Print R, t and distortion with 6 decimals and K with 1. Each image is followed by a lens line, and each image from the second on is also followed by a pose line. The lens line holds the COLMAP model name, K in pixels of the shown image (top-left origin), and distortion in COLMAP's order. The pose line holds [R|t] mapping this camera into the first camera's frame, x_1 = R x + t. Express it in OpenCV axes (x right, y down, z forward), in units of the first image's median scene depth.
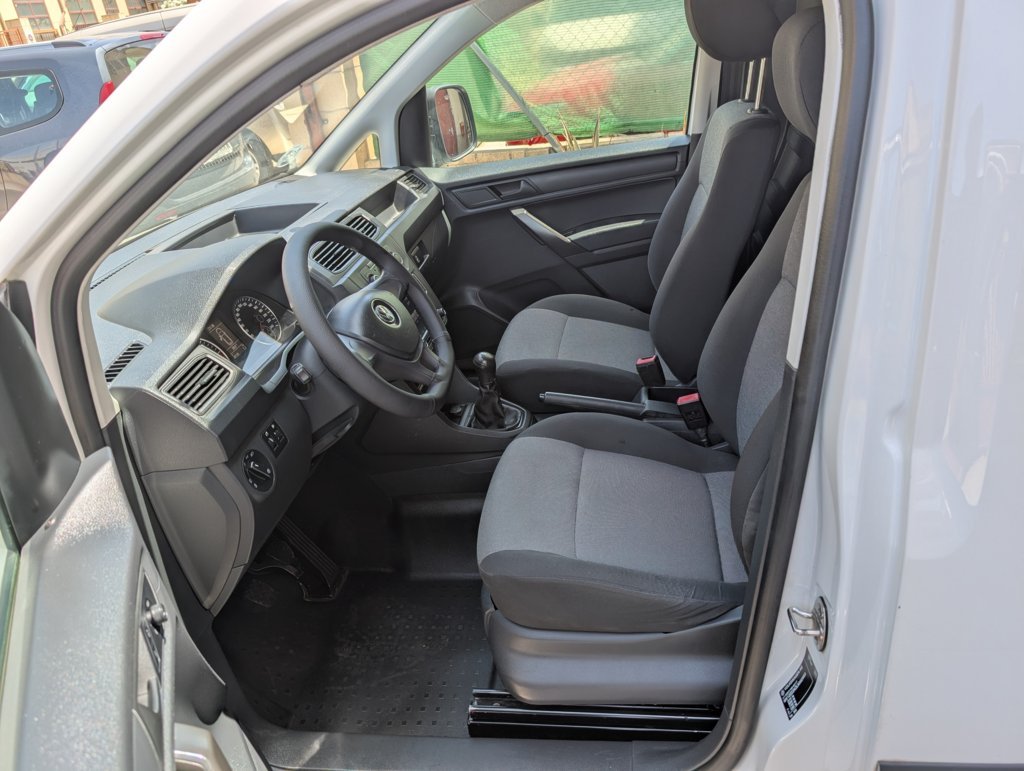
lens RADIAL K [[750.0, 0, 531.4], [0, 750.0, 370.9], [0, 0, 1]] dist [0.003294, -0.012175]
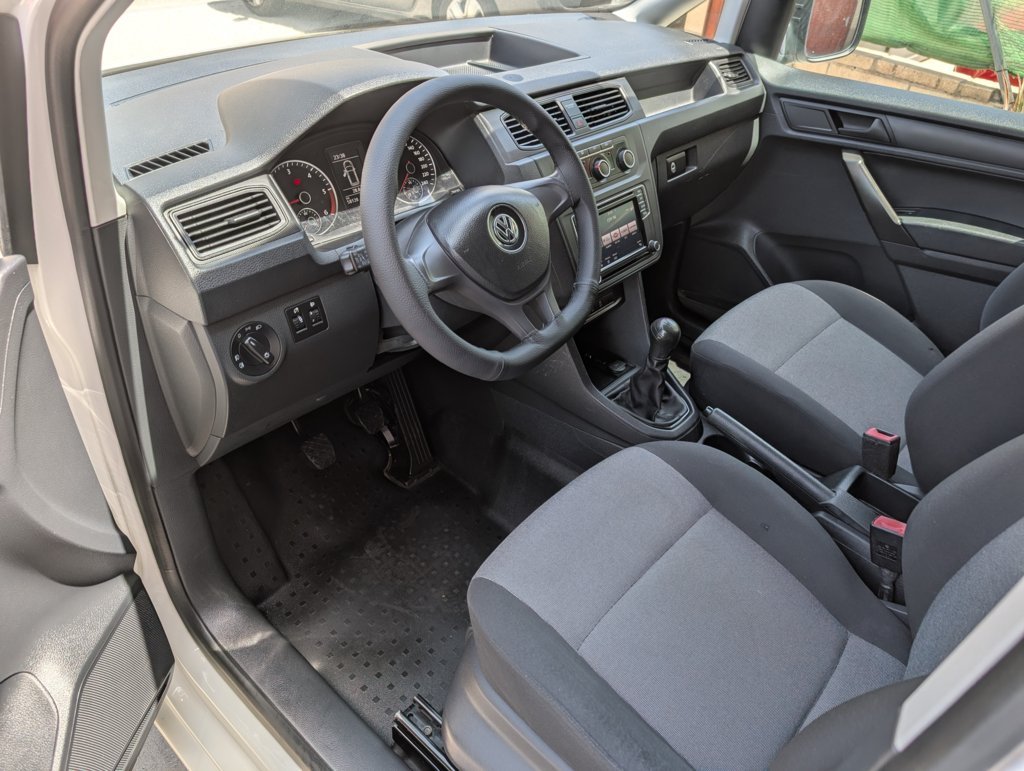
lens RADIAL K [[750.0, 0, 531.4], [0, 750.0, 370.9], [0, 0, 1]] dist [0.003294, -0.012175]
pose [[0.809173, 0.471878, -0.350100, 0.113476], [-0.406429, 0.879809, 0.246478, -0.111109], [0.424329, -0.057153, 0.903703, 0.262323]]
